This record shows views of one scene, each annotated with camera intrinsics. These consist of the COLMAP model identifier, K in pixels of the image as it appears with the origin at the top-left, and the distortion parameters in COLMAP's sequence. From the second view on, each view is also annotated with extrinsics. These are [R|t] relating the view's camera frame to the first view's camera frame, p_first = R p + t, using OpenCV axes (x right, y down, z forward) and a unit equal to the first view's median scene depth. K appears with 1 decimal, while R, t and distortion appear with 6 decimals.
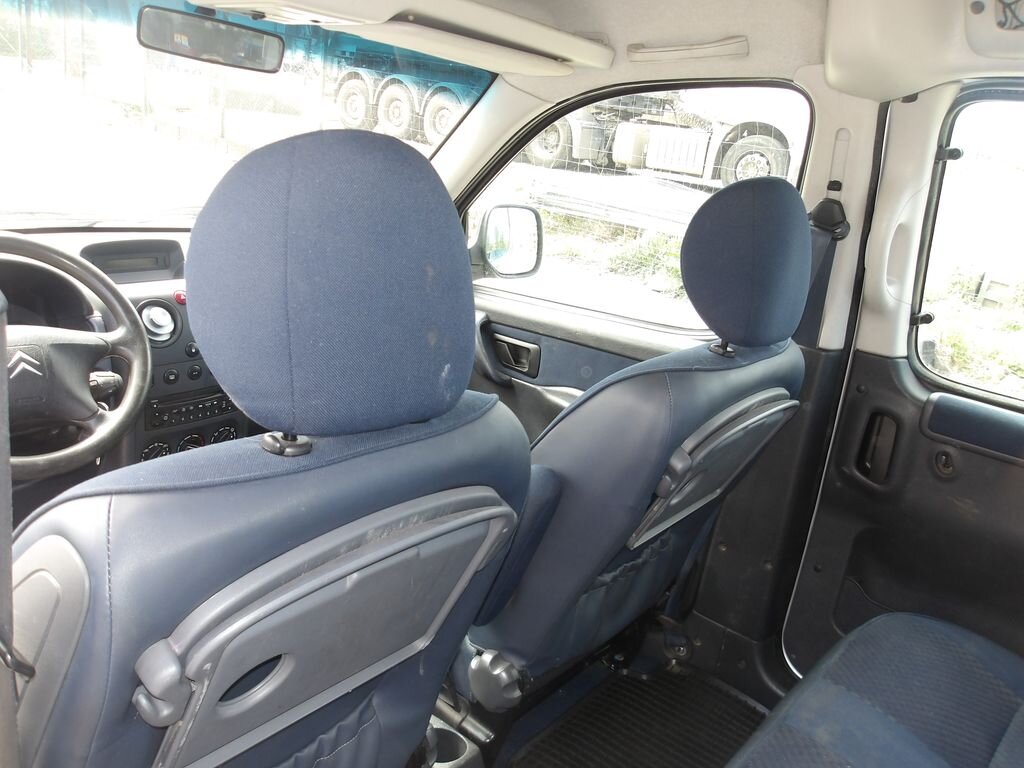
lens RADIAL K [[850.4, 0, 510.3], [0, 850.4, 373.5], [0, 0, 1]] dist [0.010603, 0.010493]
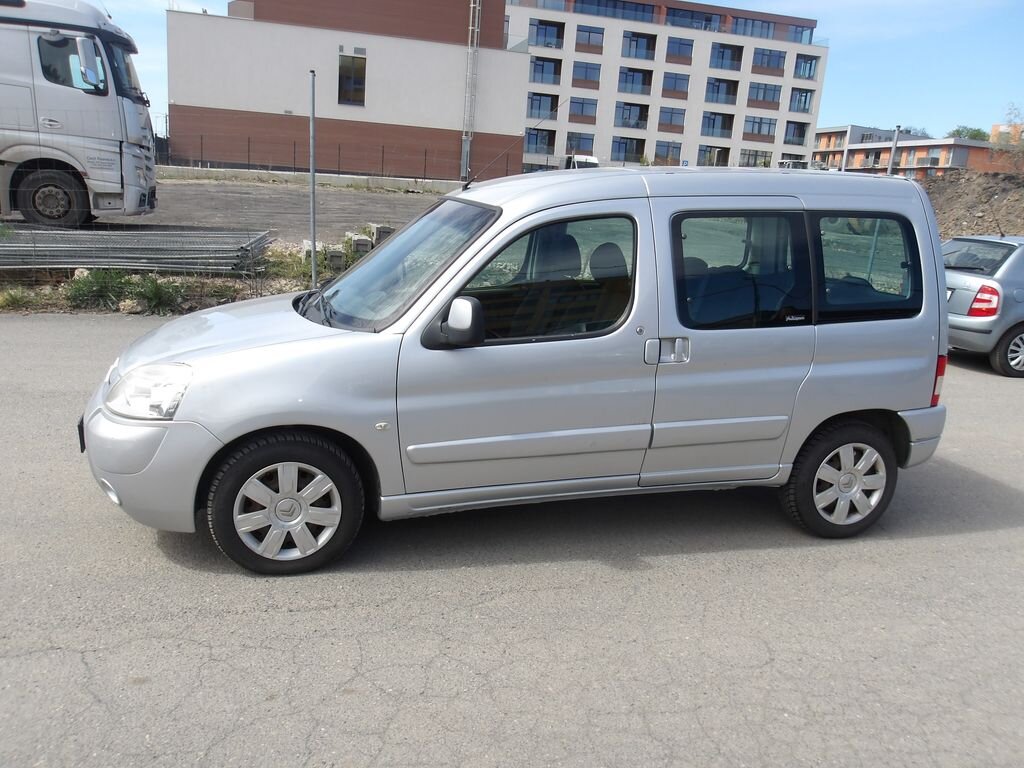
lens RADIAL K [[854.1, 0, 510.3], [0, 854.1, 383.1], [0, 0, 1]] dist [-0.005197, 0.010398]
pose [[0.559164, -0.289818, 0.776750, -2.427513], [0.271733, 0.949221, 0.158556, -0.202393], [-0.783260, 0.122410, 0.609524, -0.920561]]
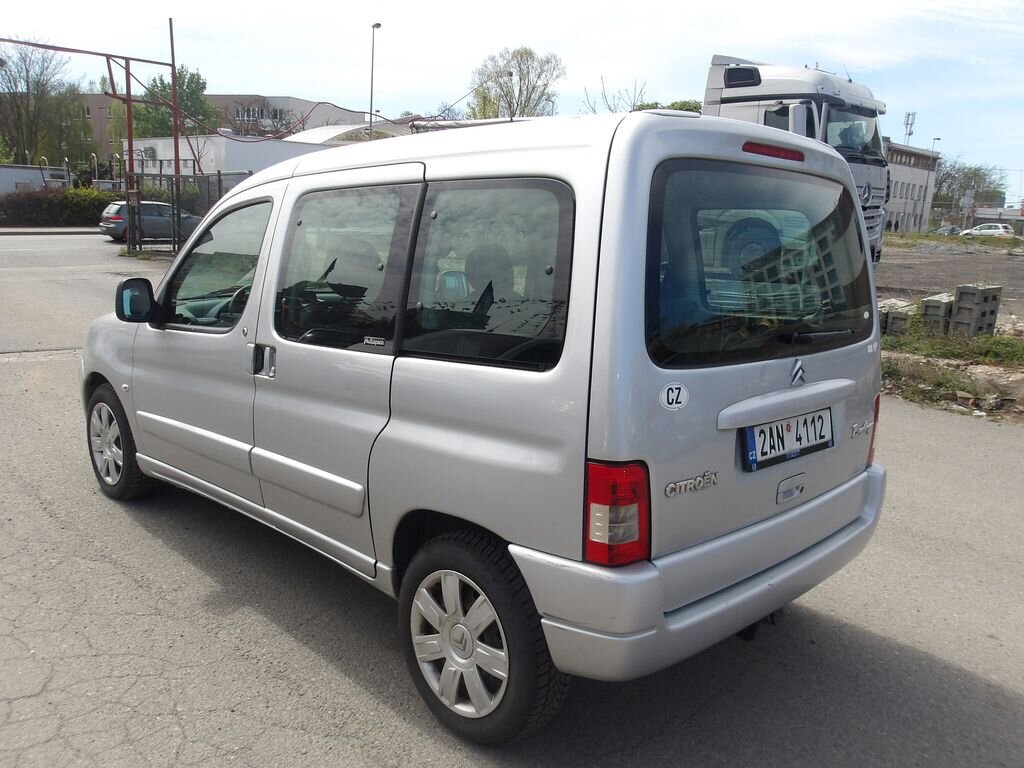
lens RADIAL K [[876.2, 0, 517.6], [0, 876.2, 385.0], [0, 0, 1]] dist [-0.016716, 0.001831]
pose [[0.991429, -0.076174, -0.106138, 0.517987], [0.062233, 0.989693, -0.128975, 0.568429], [0.114868, 0.121265, 0.985951, -1.725428]]
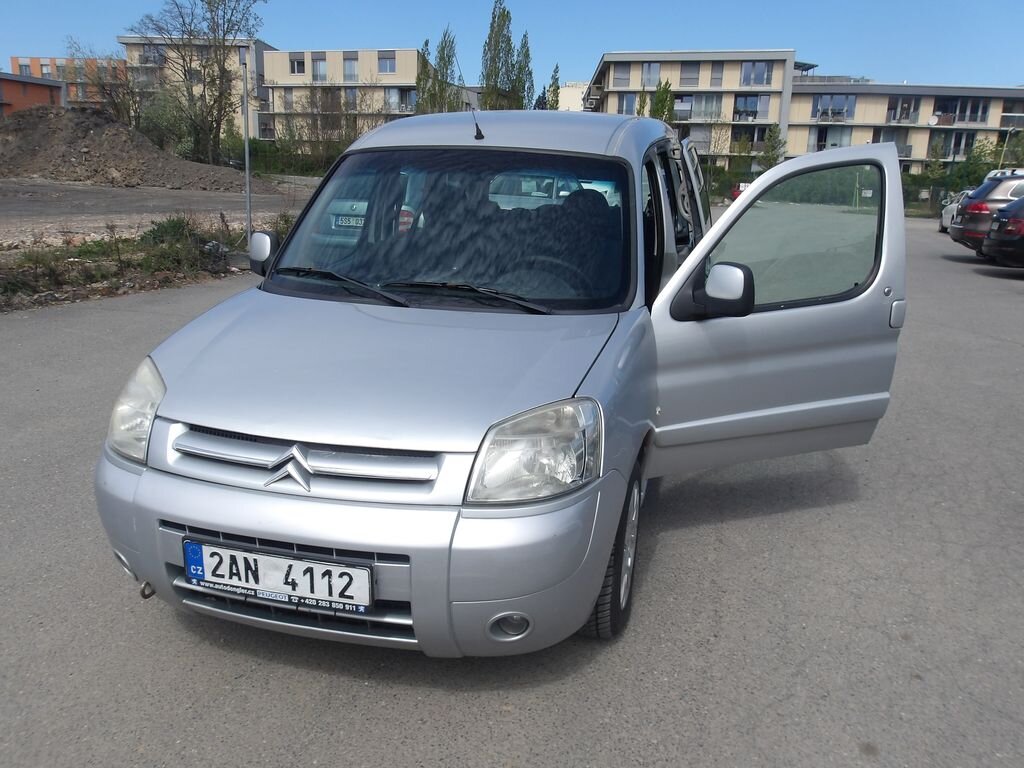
lens RADIAL K [[865.4, 0, 511.8], [0, 865.4, 383.1], [0, 0, 1]] dist [-0.009191, 0.014502]
pose [[-0.398773, -0.368715, 0.839661, -2.432507], [0.204077, 0.856971, 0.473237, -0.893972], [-0.894054, 0.360069, -0.266490, 1.501125]]
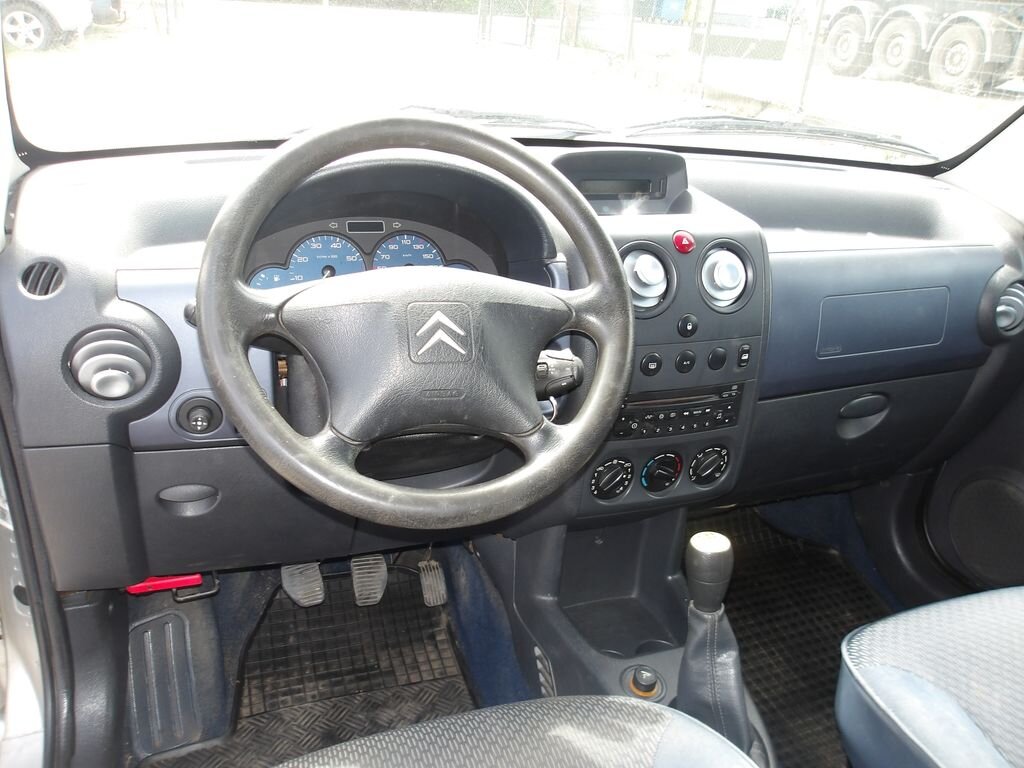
lens RADIAL K [[854.1, 0, 510.3], [0, 854.1, 383.1], [0, 0, 1]] dist [-0.005197, 0.010398]
pose [[0.870600, 0.149806, -0.468629, -0.186704], [-0.120701, 0.988441, 0.091741, -0.028589], [0.476955, -0.023306, 0.878618, 0.383343]]
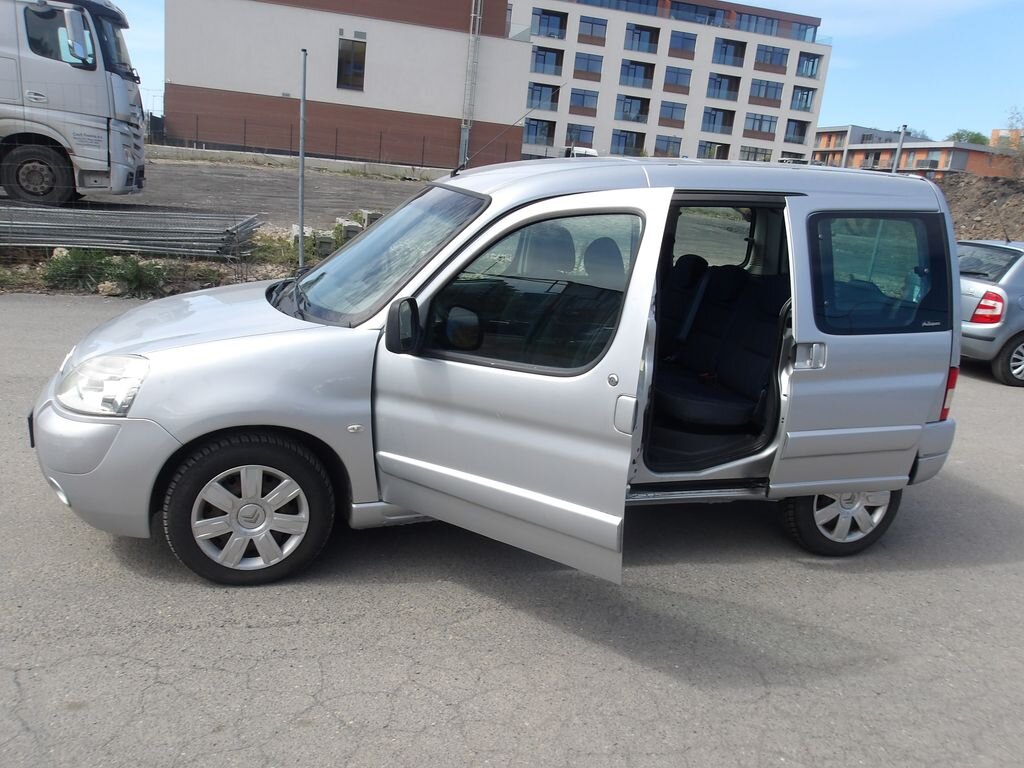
lens RADIAL K [[854.1, 0, 510.3], [0, 854.1, 383.1], [0, 0, 1]] dist [-0.005197, 0.010398]
pose [[0.560771, -0.282878, 0.778149, -2.282494], [0.244502, 0.954490, 0.170782, -0.199602], [-0.791046, 0.094490, 0.604415, -0.843837]]
